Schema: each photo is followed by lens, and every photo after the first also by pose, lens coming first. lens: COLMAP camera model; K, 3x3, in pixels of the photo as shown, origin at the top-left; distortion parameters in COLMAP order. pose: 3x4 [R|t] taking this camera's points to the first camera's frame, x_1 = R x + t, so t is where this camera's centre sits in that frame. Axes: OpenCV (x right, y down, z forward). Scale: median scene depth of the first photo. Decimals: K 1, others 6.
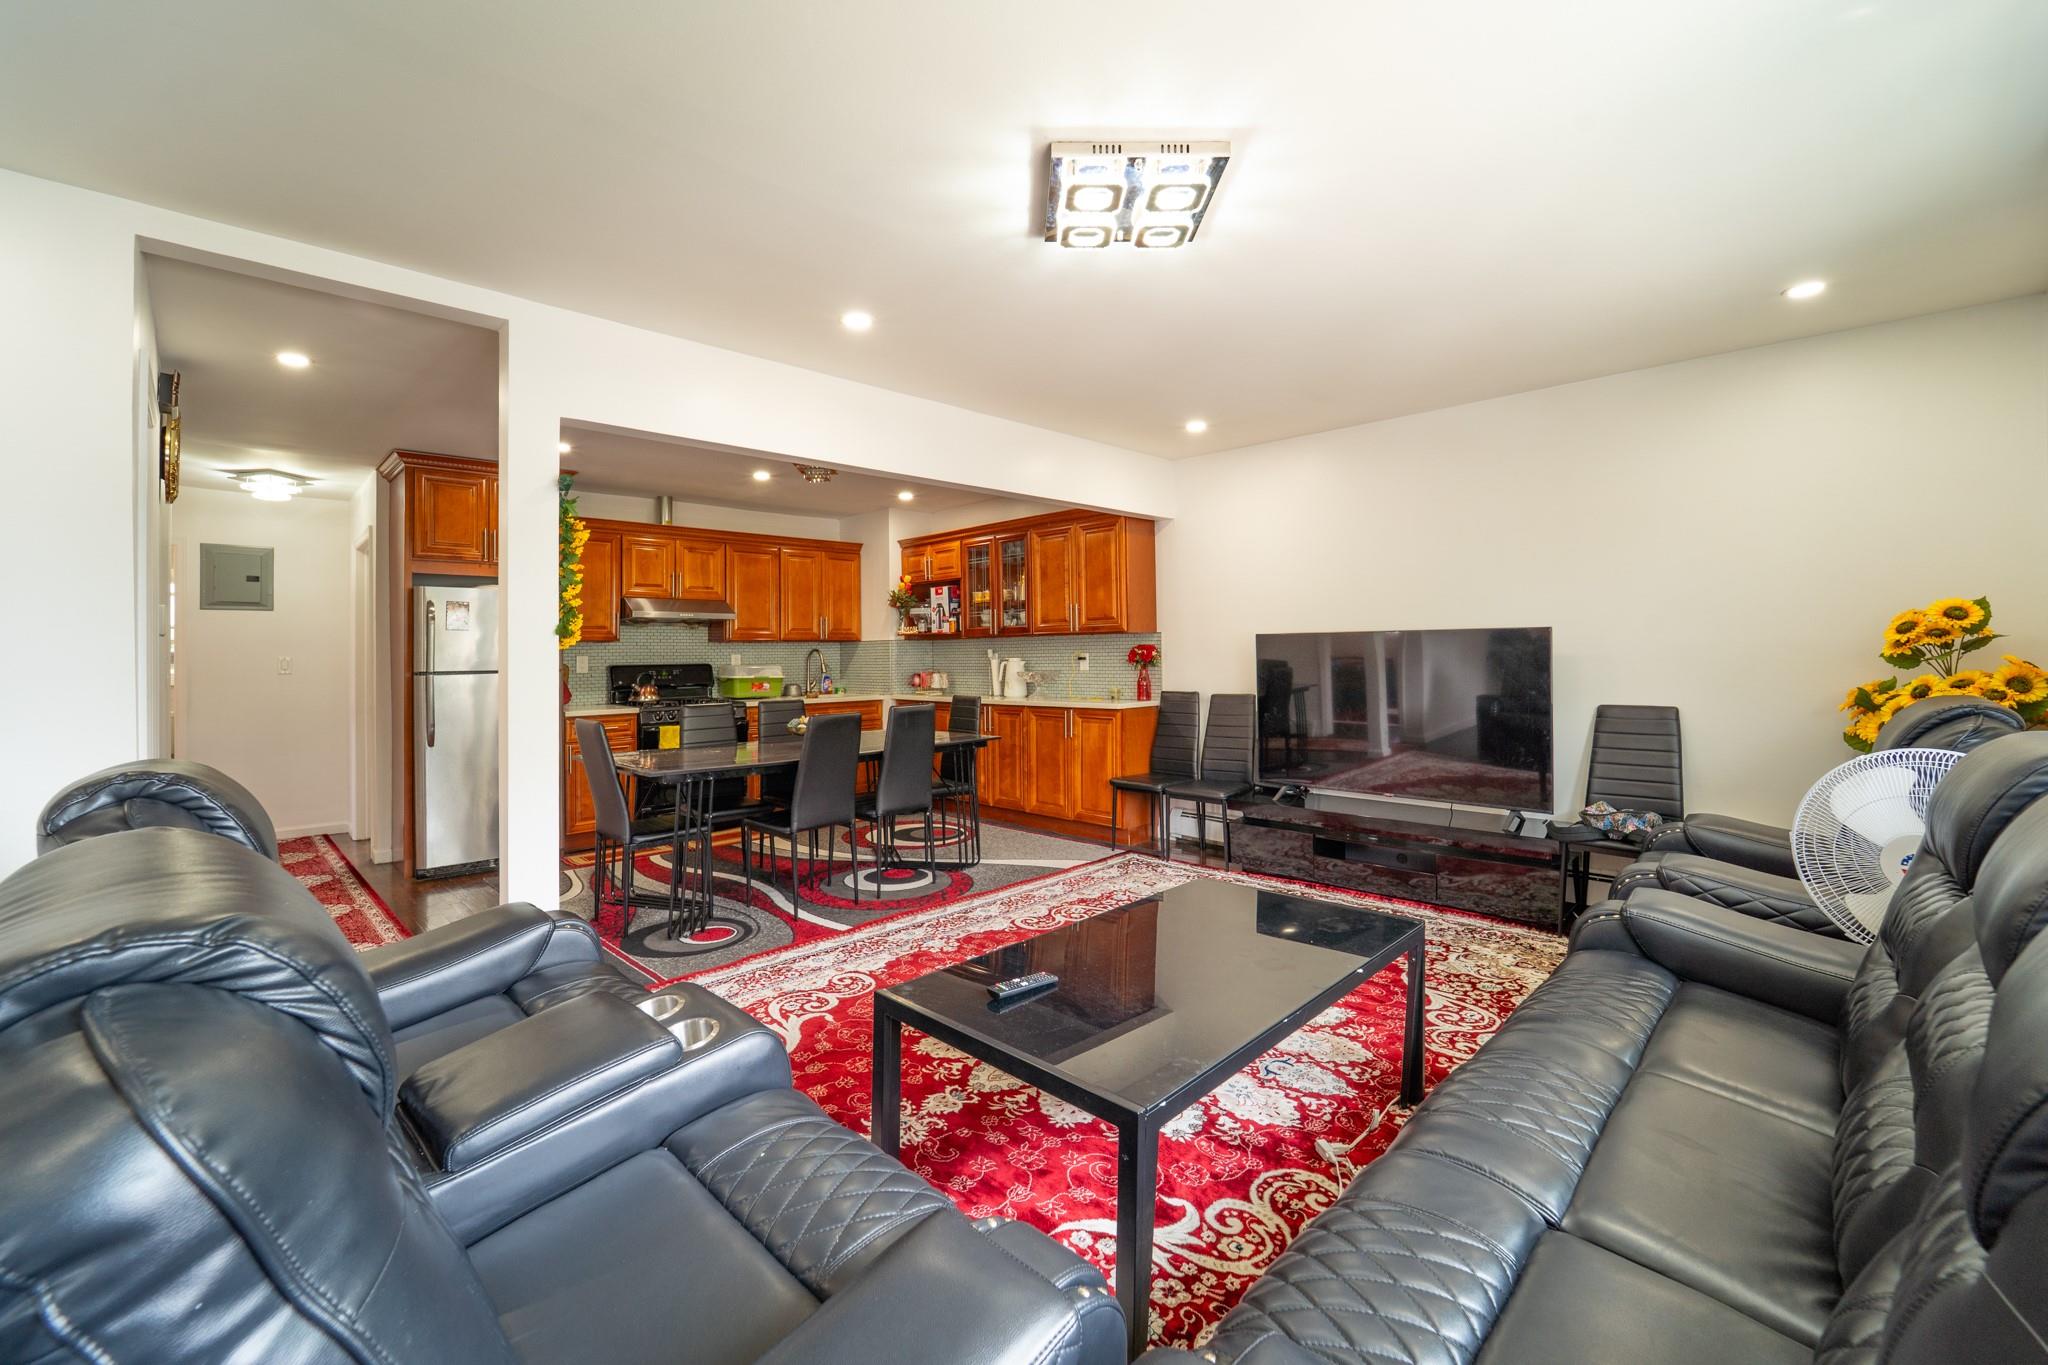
lens RADIAL K [[837.2, 0, 1015.6], [0, 837.2, 648.6], [0, 0, 1]] dist [0.000006, -0.000013]
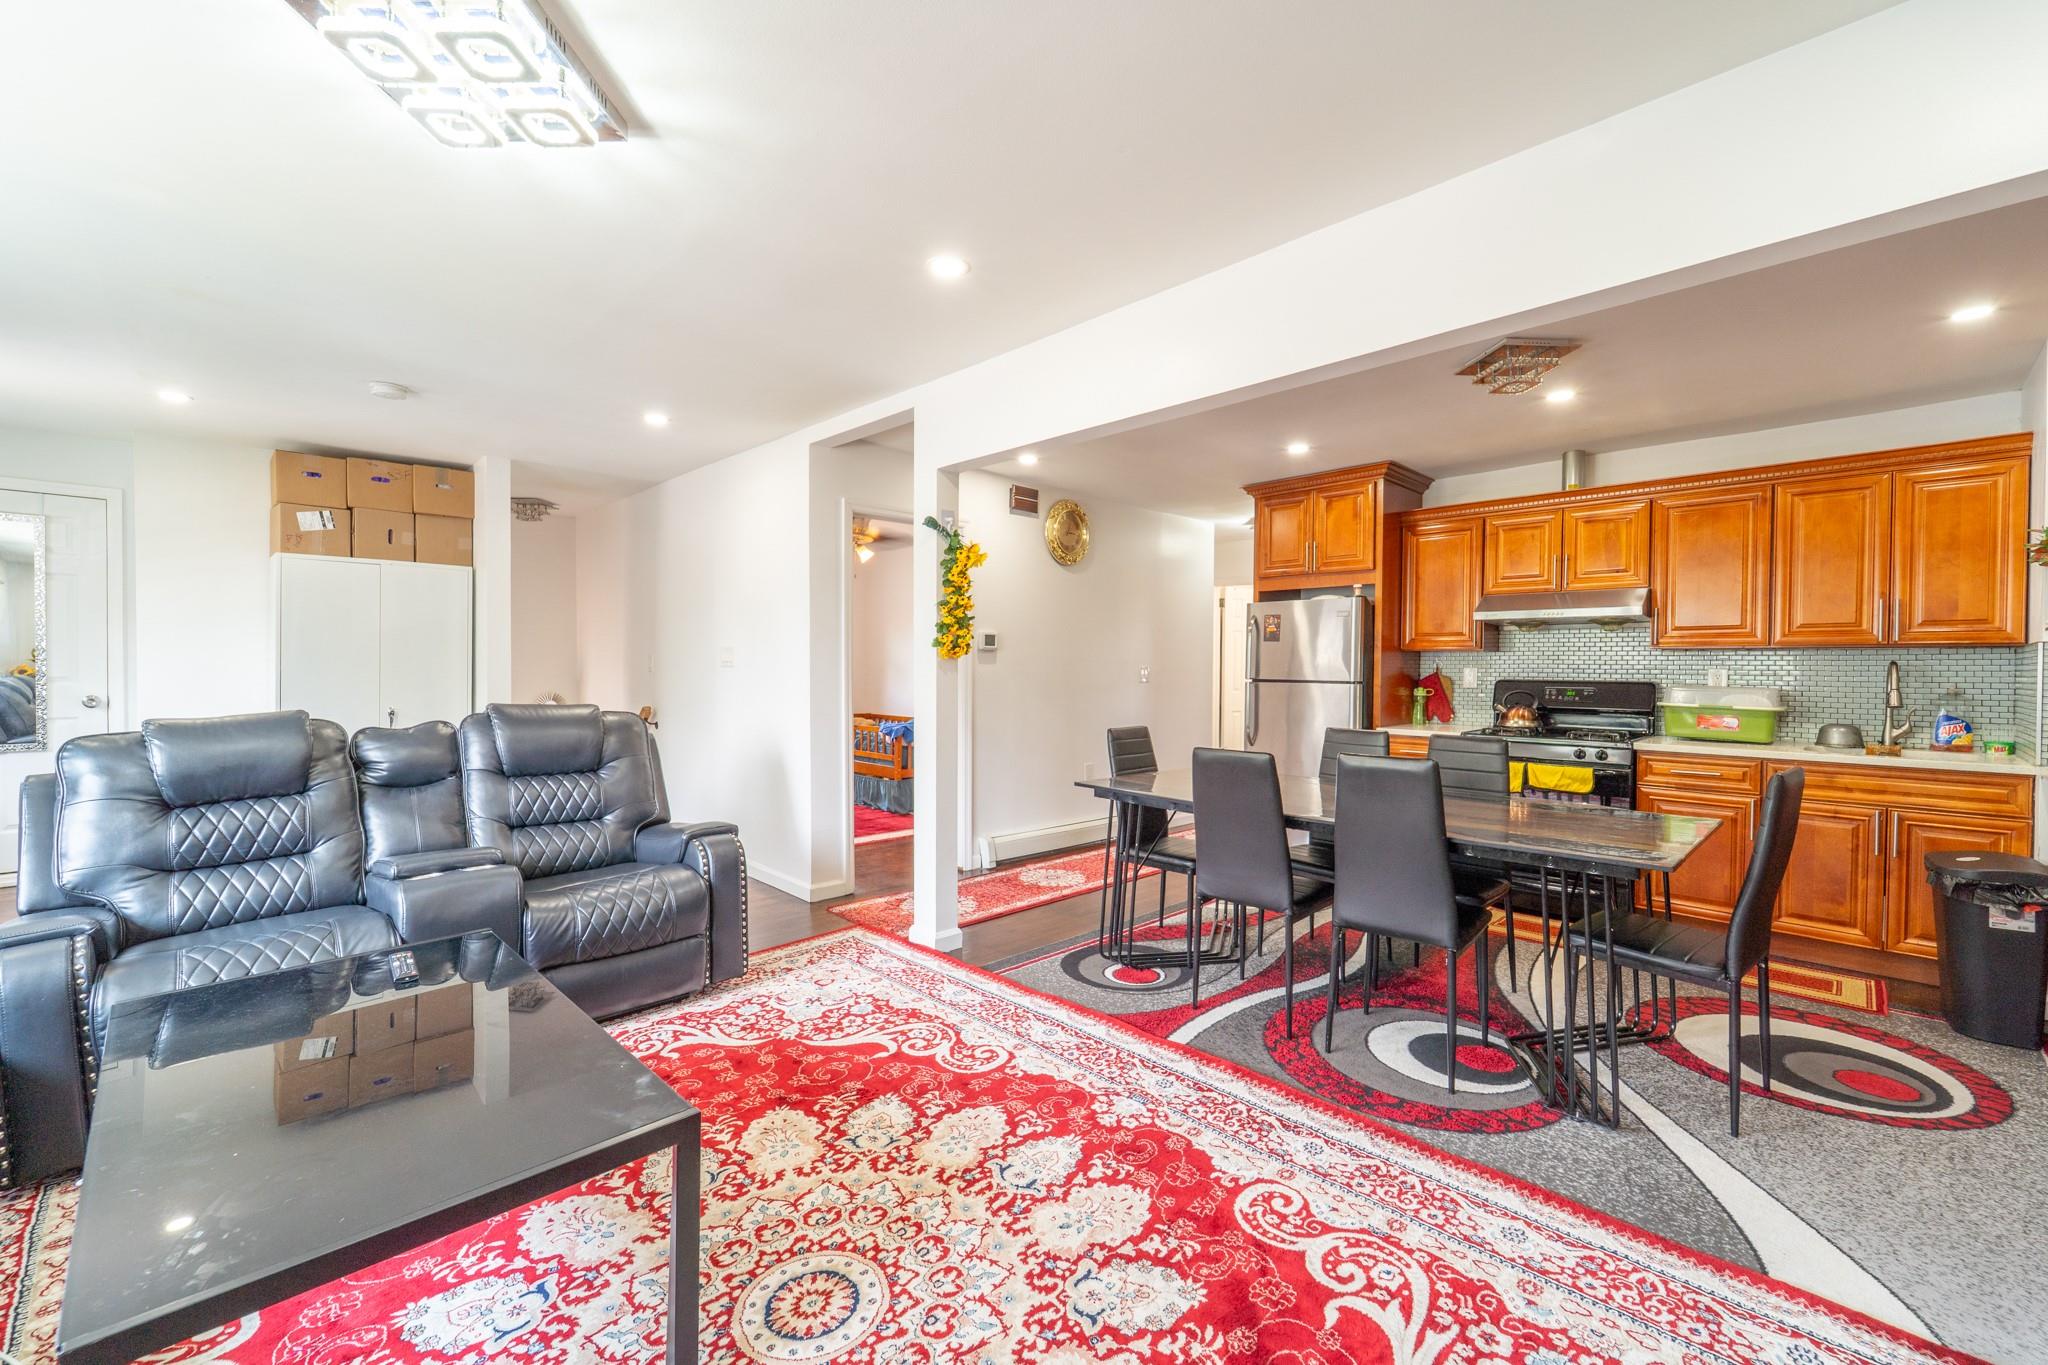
lens RADIAL K [[832.9, 0, 1028.9], [0, 832.9, 658.0], [0, 0, 1]] dist [0.002607, -0.000019]
pose [[0.006882, 0.000749, -0.999976, 0.324638], [-0.002688, 0.999996, 0.000731, -0.000630], [0.999973, 0.002683, 0.006884, 0.532072]]
